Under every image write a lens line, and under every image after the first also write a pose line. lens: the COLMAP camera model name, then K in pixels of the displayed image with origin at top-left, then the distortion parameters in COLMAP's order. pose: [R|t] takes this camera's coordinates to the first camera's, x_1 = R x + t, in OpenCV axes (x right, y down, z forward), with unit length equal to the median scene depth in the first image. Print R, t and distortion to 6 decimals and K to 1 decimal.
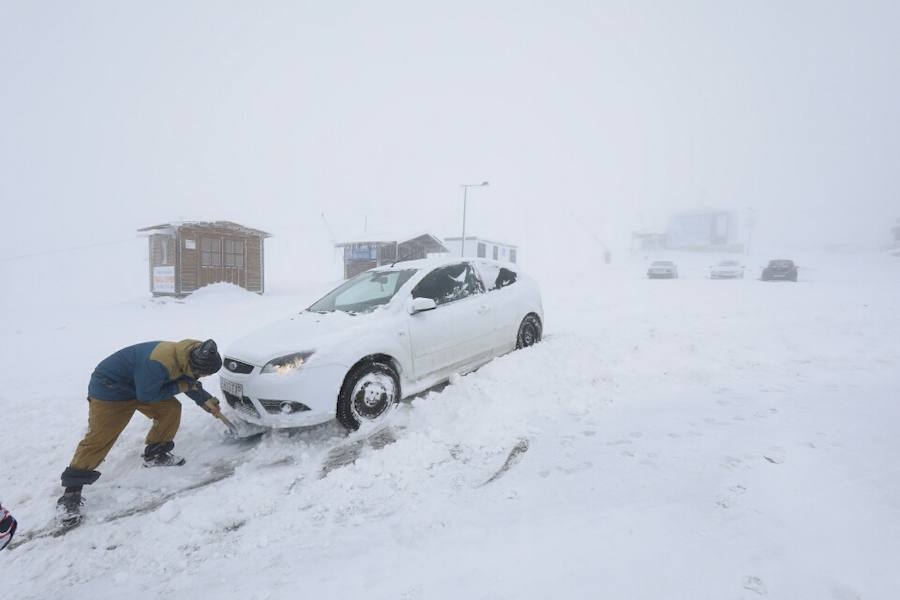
lens RADIAL K [[415.6, 0, 450.0], [0, 415.6, 300.0], [0, 0, 1]] dist [-0.002807, 0.000036]
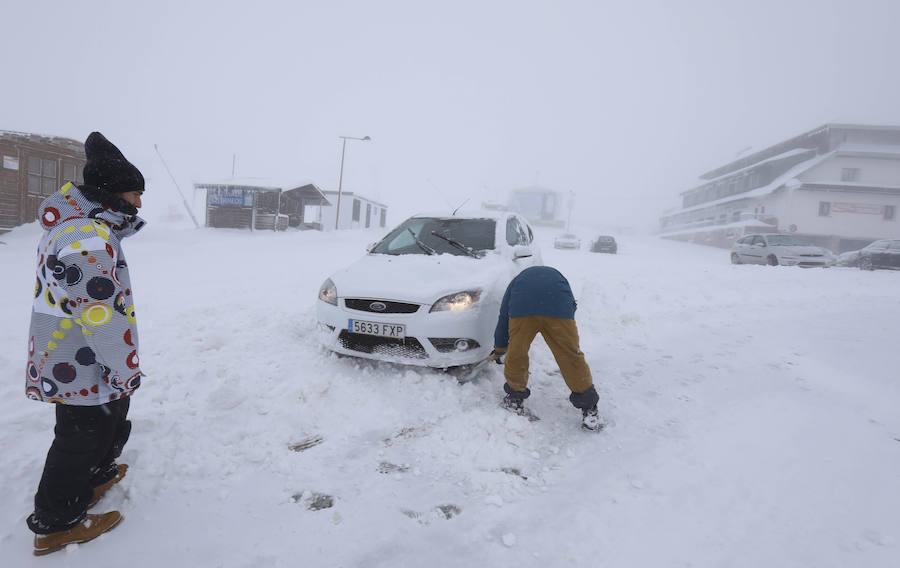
lens RADIAL K [[419.8, 0, 450.0], [0, 419.8, 284.0], [0, 0, 1]] dist [-0.002746, 0.000392]
pose [[0.925281, 0.018610, 0.378826, -0.122299], [-0.038073, 0.998308, 0.043952, 0.010362], [-0.377367, -0.055091, 0.924424, 0.012511]]
